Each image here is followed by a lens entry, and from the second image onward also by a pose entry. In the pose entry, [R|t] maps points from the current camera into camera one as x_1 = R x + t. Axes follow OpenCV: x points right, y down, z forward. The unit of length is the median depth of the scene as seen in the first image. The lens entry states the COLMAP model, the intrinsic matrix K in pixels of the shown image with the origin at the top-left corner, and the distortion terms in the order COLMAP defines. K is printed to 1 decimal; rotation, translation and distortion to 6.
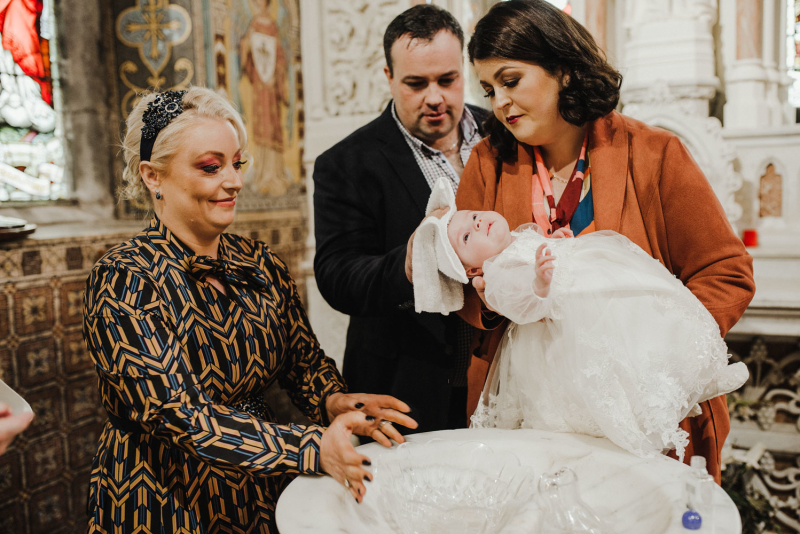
lens RADIAL K [[777.2, 0, 400.0], [0, 777.2, 267.0], [0, 0, 1]] dist [-0.051421, 0.073718]
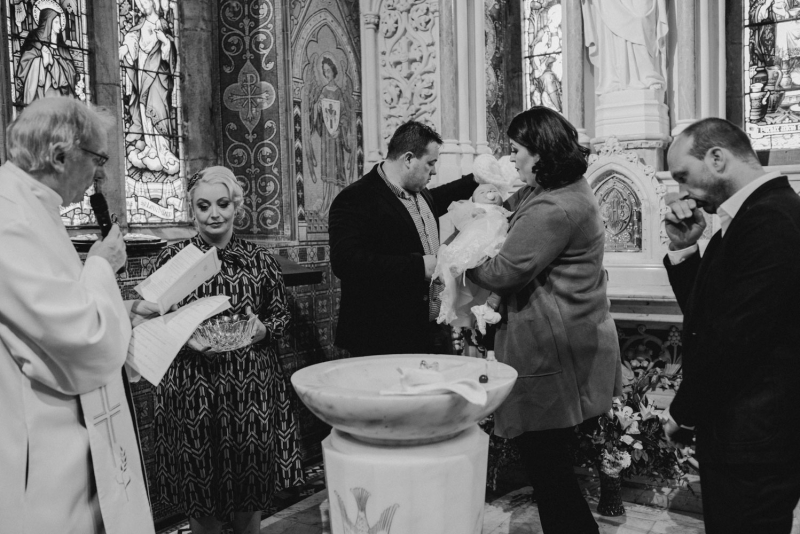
lens RADIAL K [[777.2, 0, 400.0], [0, 777.2, 267.0], [0, 0, 1]] dist [-0.051421, 0.073718]
pose [[0.992335, 0.012027, -0.122988, 0.124339], [-0.015897, 0.999407, -0.030531, 0.029085], [0.122548, 0.032252, 0.991938, -0.336530]]
